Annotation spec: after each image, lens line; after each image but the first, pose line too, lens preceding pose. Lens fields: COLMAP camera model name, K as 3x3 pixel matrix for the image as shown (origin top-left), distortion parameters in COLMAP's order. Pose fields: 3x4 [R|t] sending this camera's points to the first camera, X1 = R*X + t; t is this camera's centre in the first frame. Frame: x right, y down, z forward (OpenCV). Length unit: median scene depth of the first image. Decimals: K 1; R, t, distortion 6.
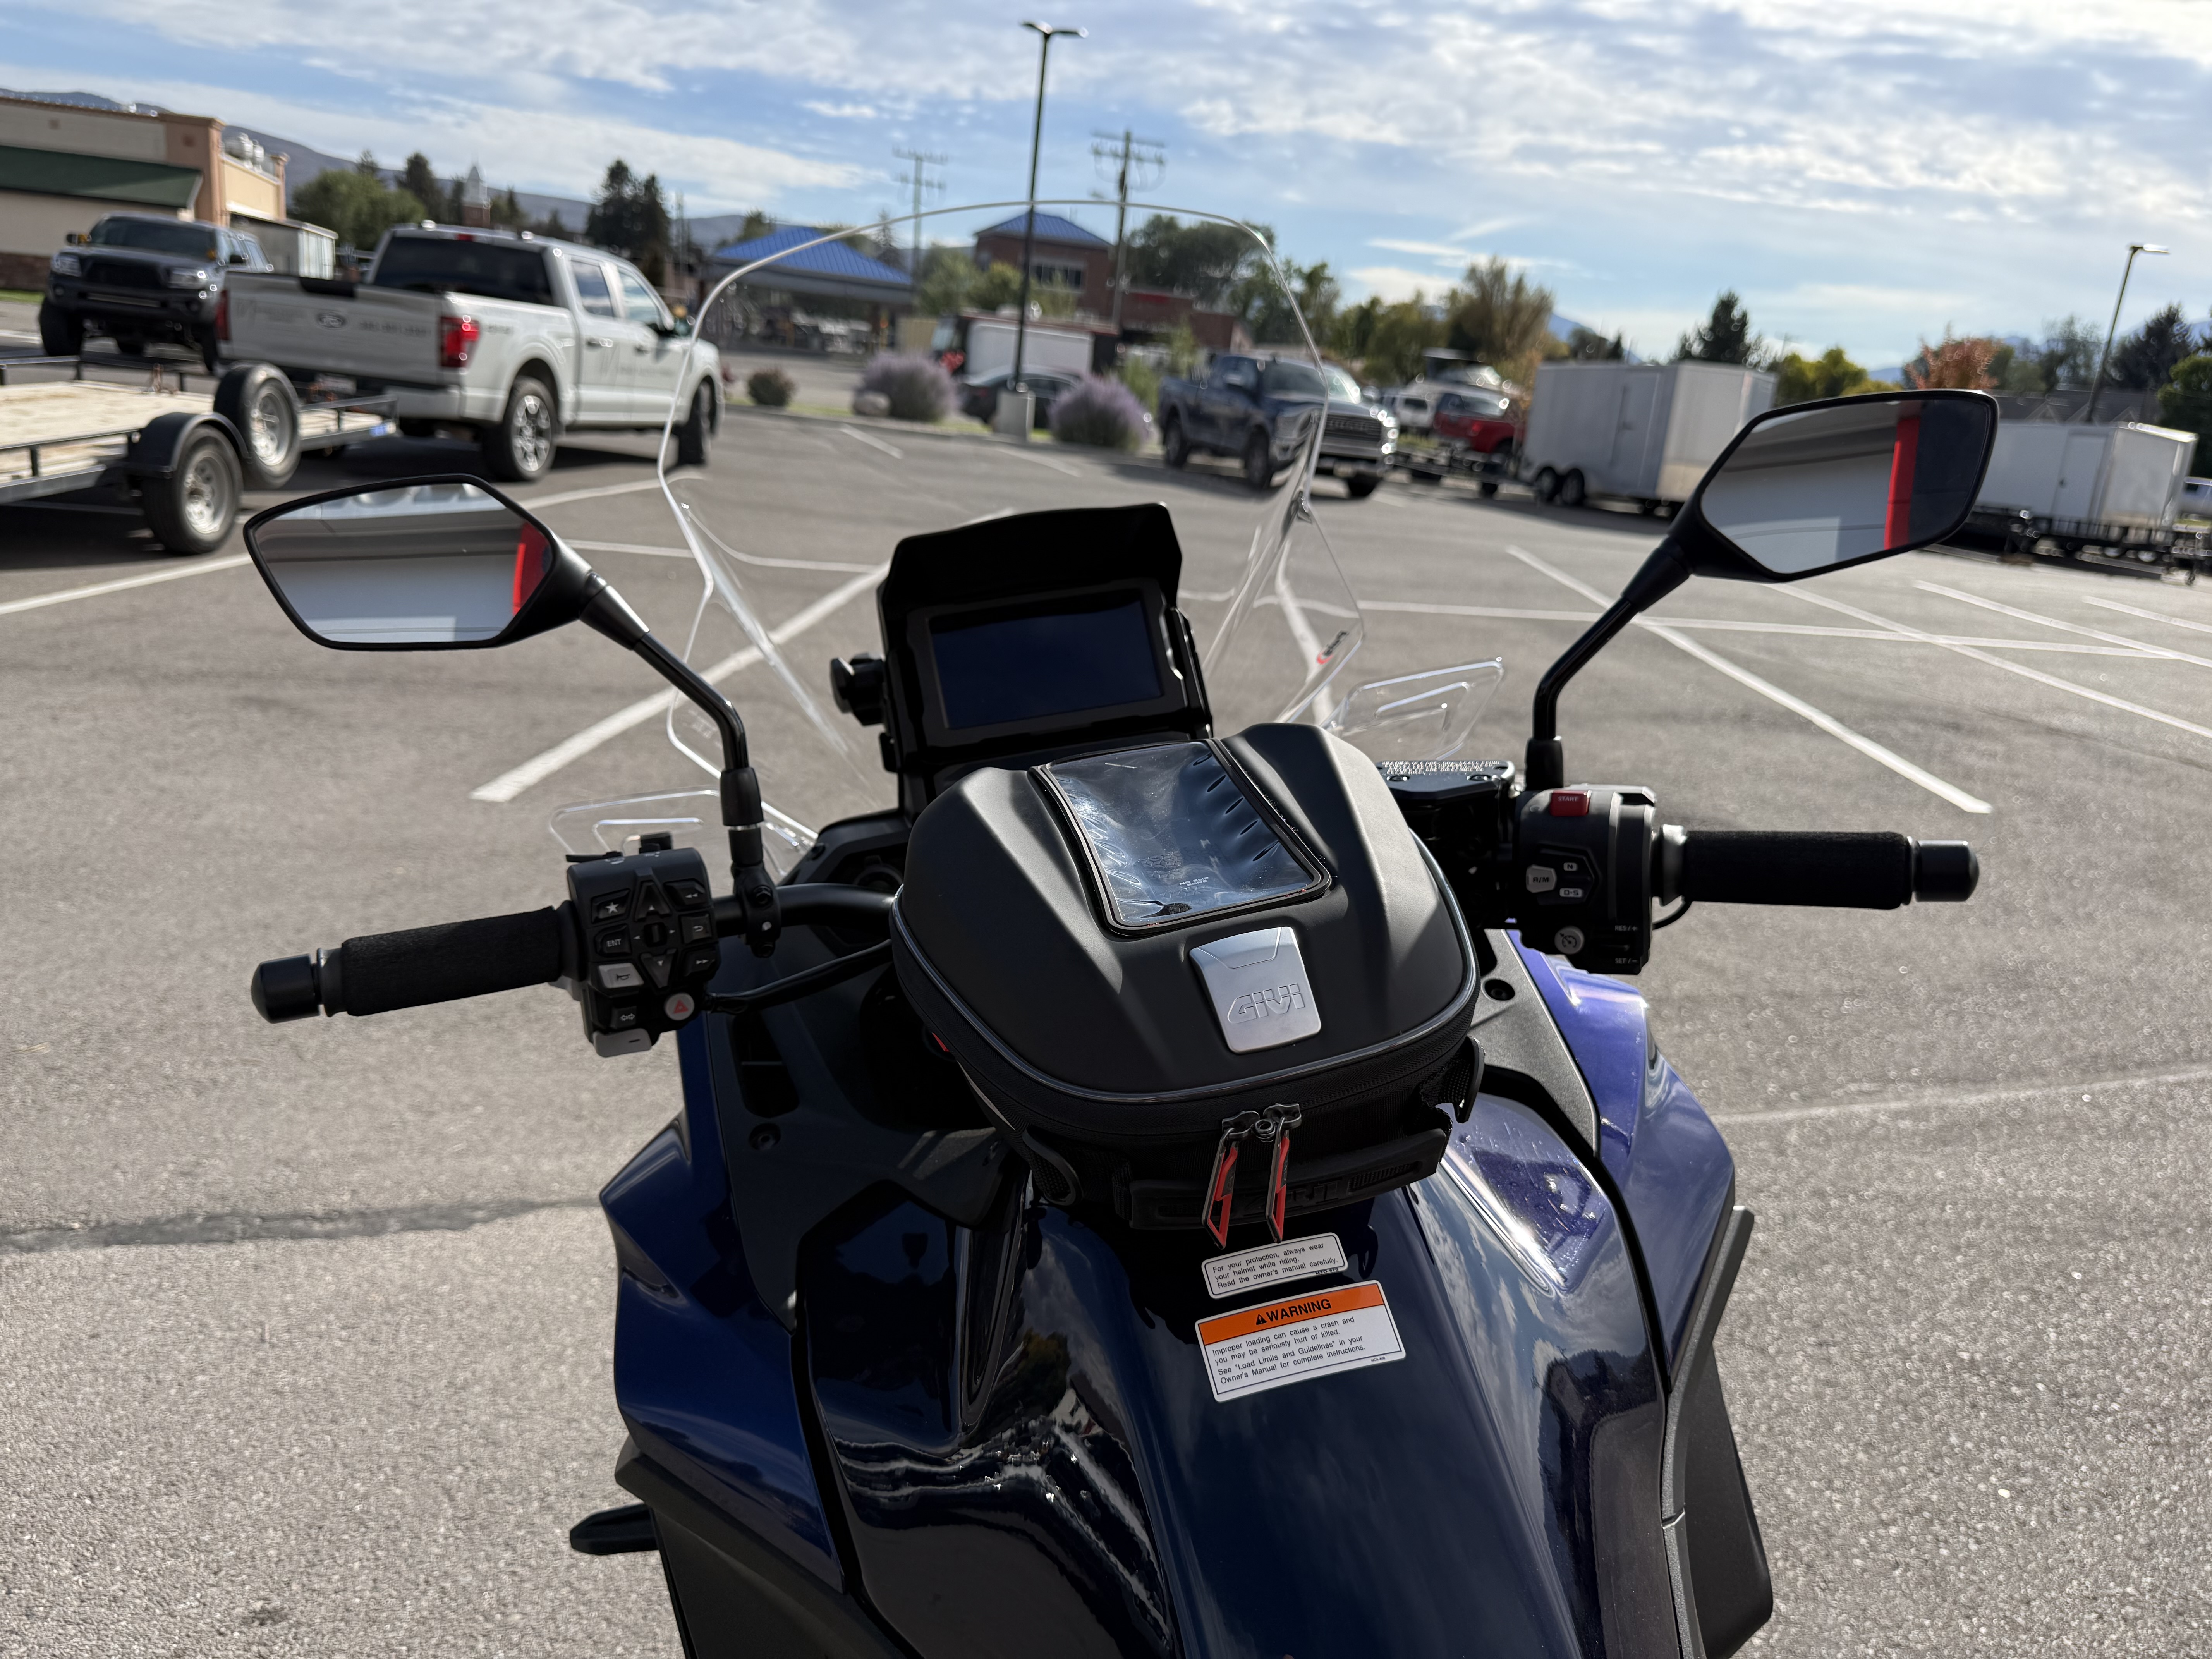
lens RADIAL K [[1570.7, 0, 1102.3], [0, 1570.7, 833.4], [0, 0, 1]] dist [-0.006216, -0.011145]
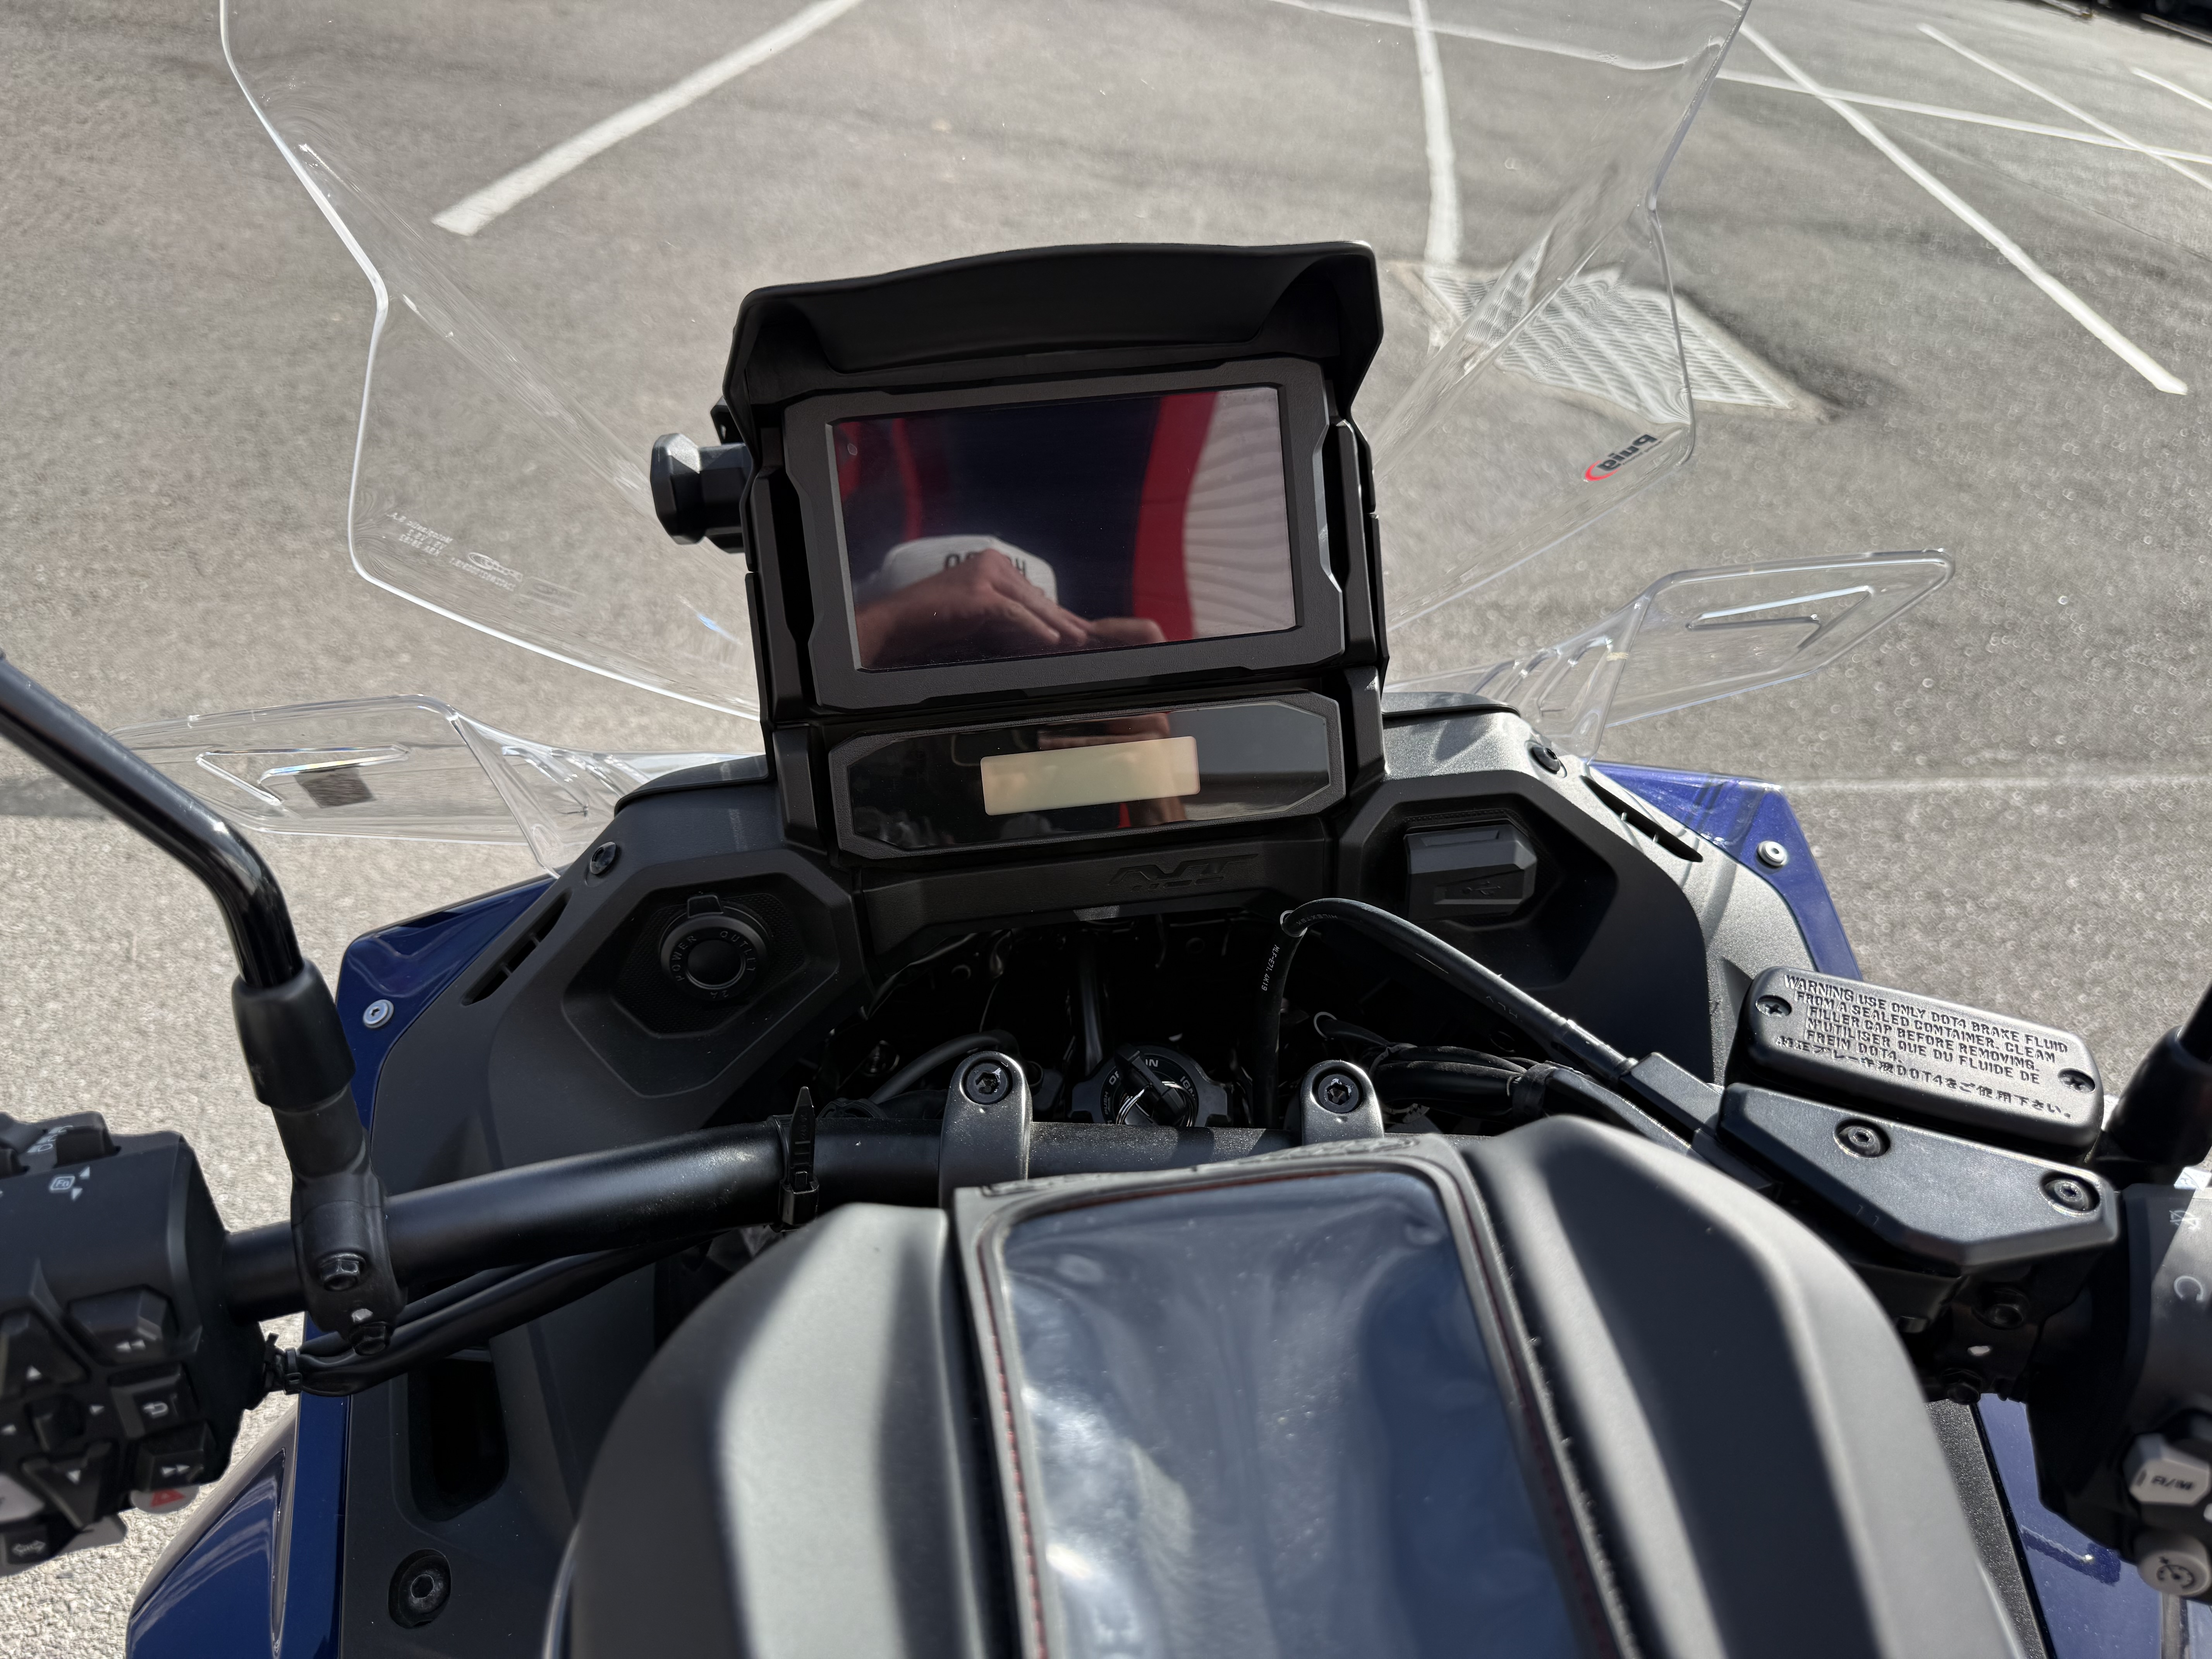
lens RADIAL K [[1570.0, 0, 1106.9], [0, 1570.0, 820.3], [0, 0, 1]] dist [-0.011104, -0.005044]
pose [[0.994893, 0.100875, -0.003532, -0.004579], [-0.093630, 0.935374, 0.341042, -0.063811], [0.037706, -0.338969, 0.940042, 0.169580]]
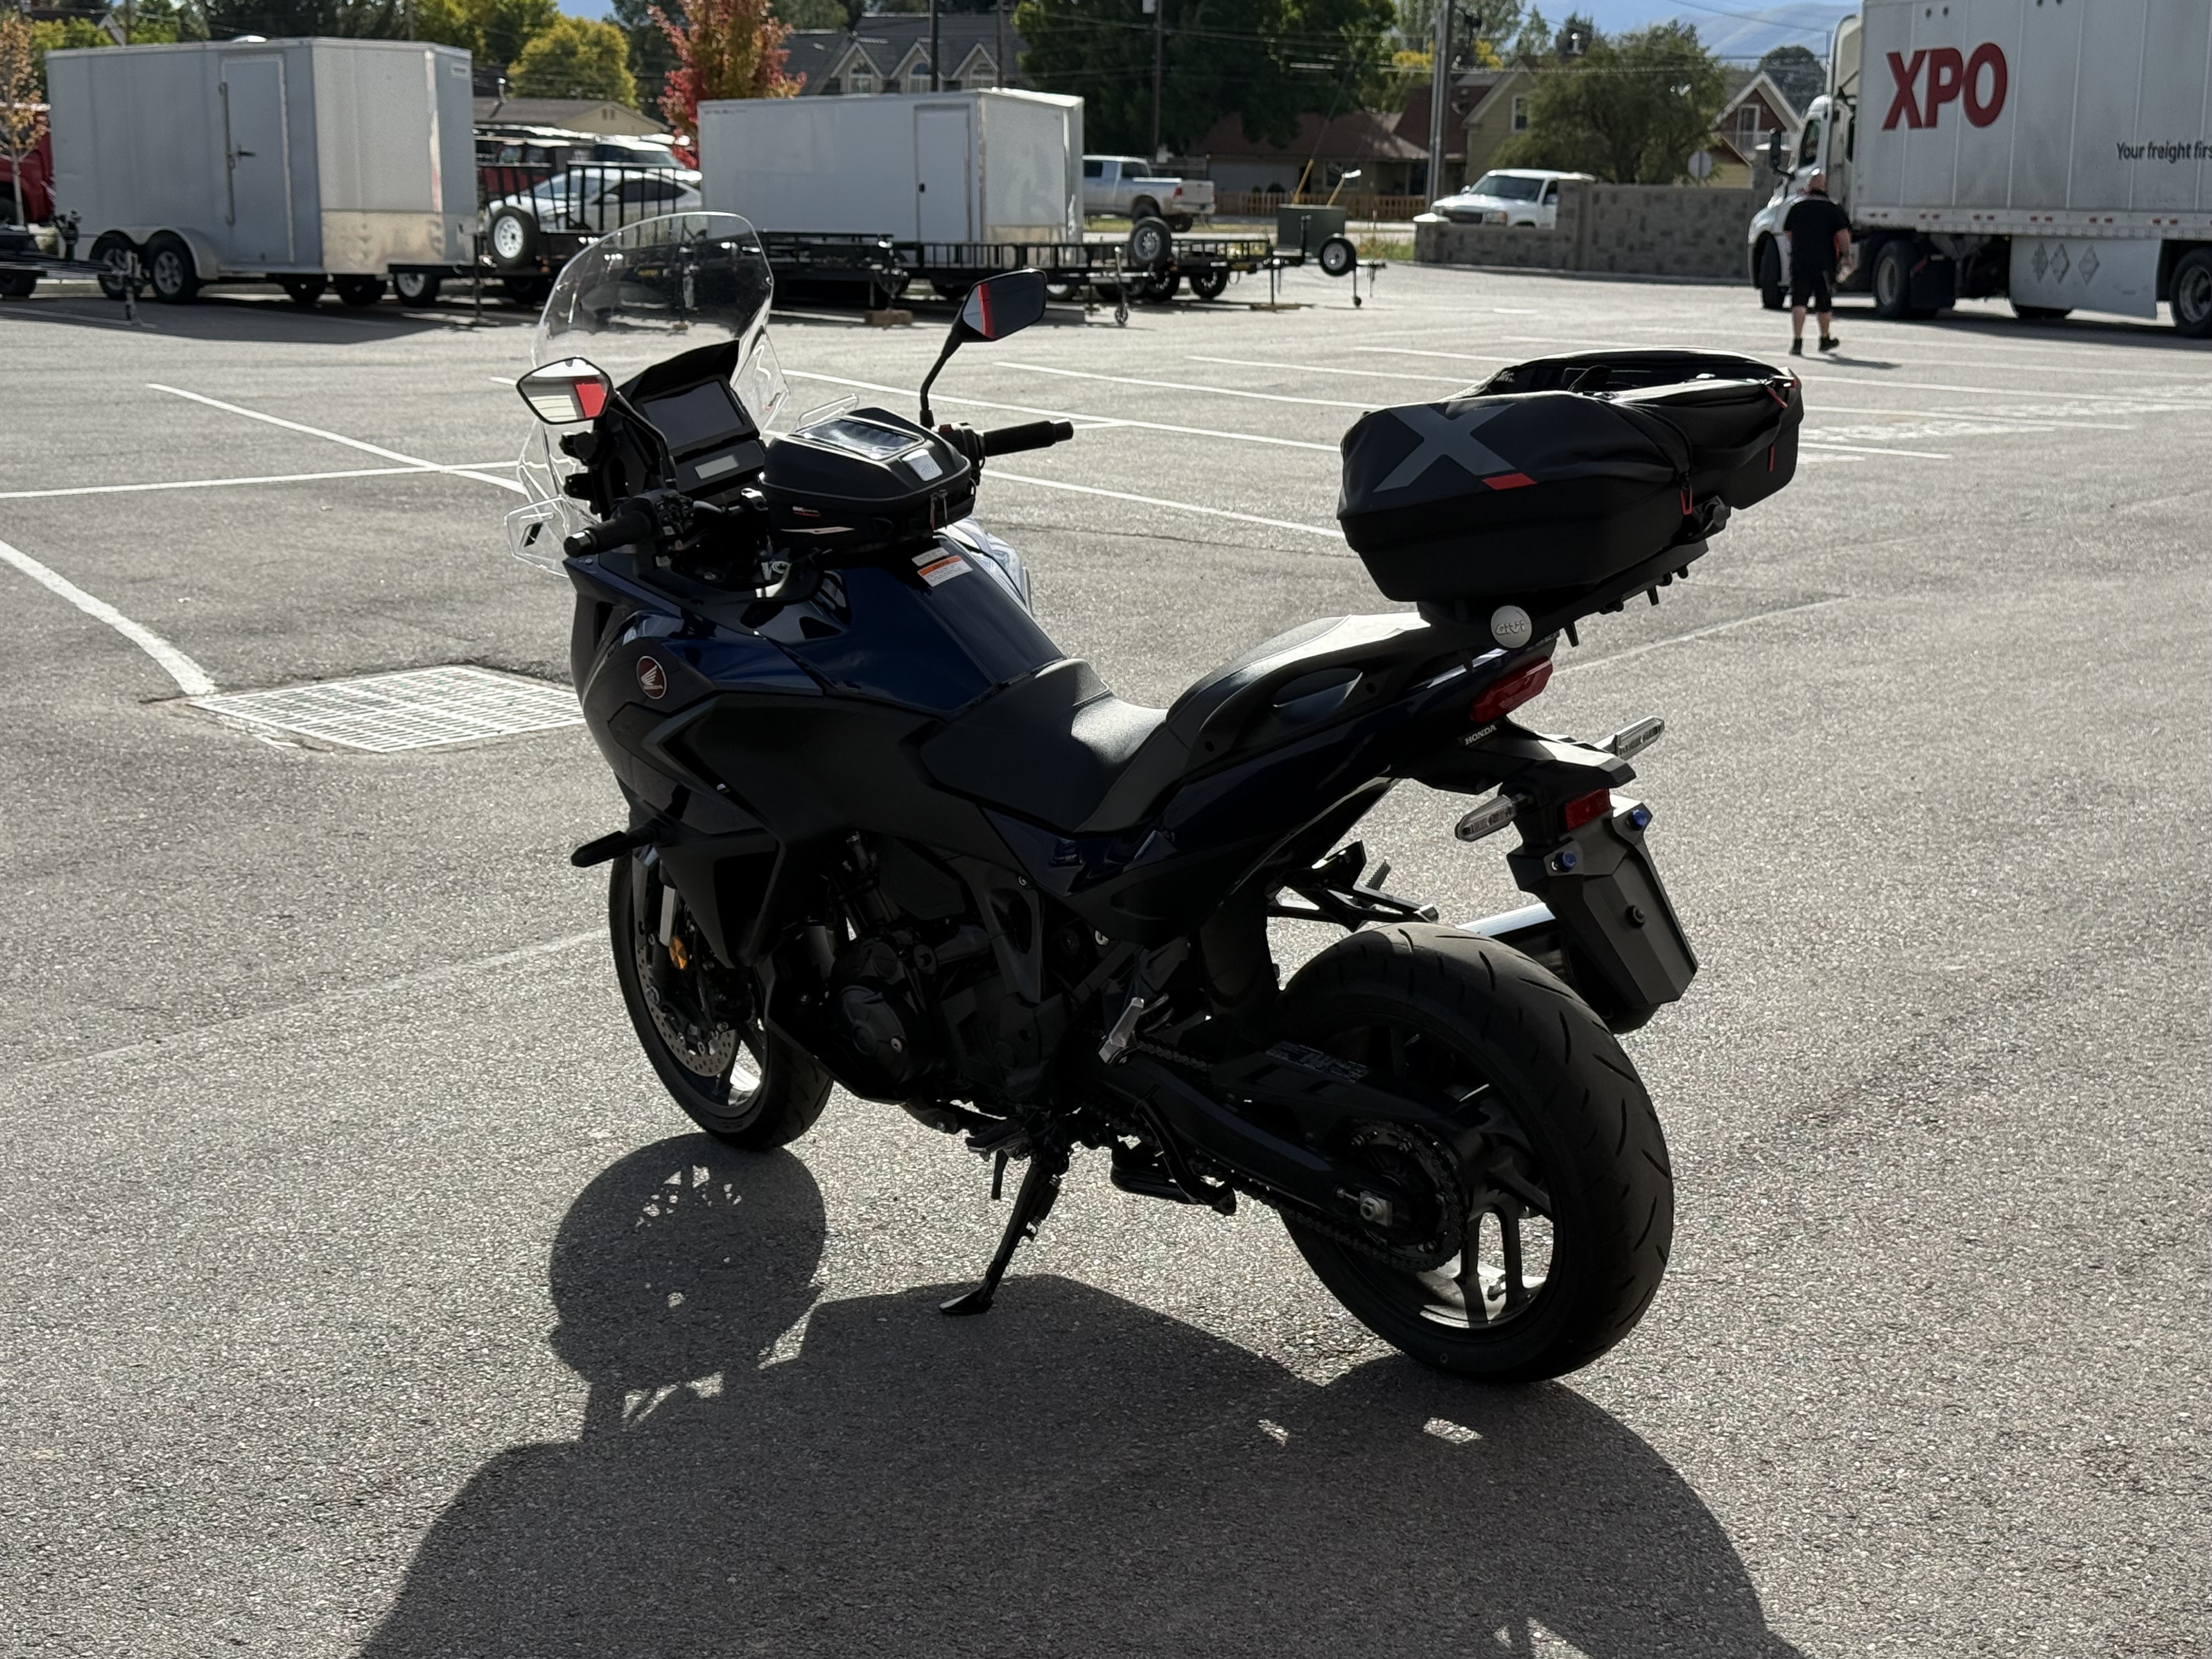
lens RADIAL K [[3179.0, 0, 1102.6], [0, 3179.0, 875.5], [0, 0, 1]] dist [0.345445, -1.005073]
pose [[0.820640, -0.200071, 0.535276, -0.702296], [0.215388, 0.975917, 0.034556, 0.162336], [-0.529299, 0.086934, 0.843970, -1.018323]]
